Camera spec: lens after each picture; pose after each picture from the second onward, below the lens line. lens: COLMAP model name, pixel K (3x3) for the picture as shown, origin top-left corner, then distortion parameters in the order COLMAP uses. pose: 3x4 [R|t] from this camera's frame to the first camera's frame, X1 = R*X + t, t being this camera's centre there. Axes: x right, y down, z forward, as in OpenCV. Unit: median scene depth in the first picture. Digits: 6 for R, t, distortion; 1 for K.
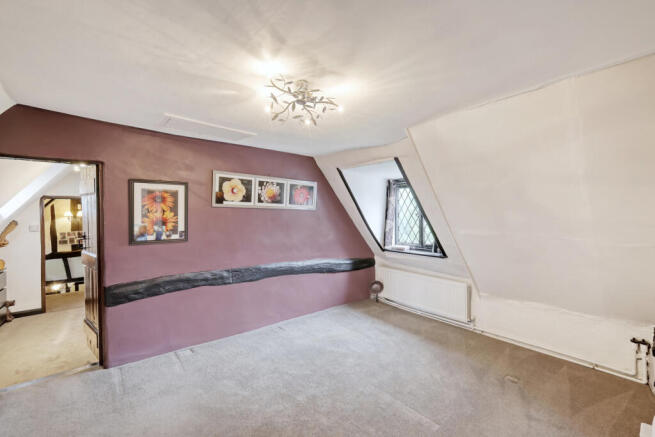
lens RADIAL K [[287.5, 0, 333.3], [0, 287.5, 218.8], [0, 0, 1]] dist [0.004164, -0.000152]
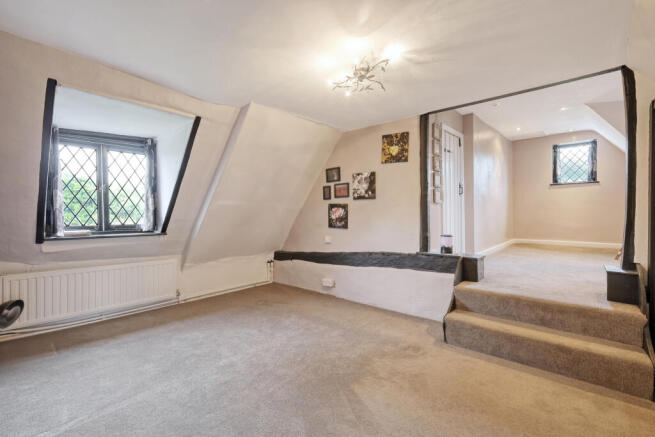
lens RADIAL K [[287.5, 0, 326.1], [0, 287.5, 218.3], [0, 0, 1]] dist [0.004164, -0.000152]
pose [[-0.137130, -0.004484, 0.990543, -0.729438], [0.032253, 0.999439, 0.008989, 0.109623], [-0.990028, 0.033181, -0.136909, 0.728289]]
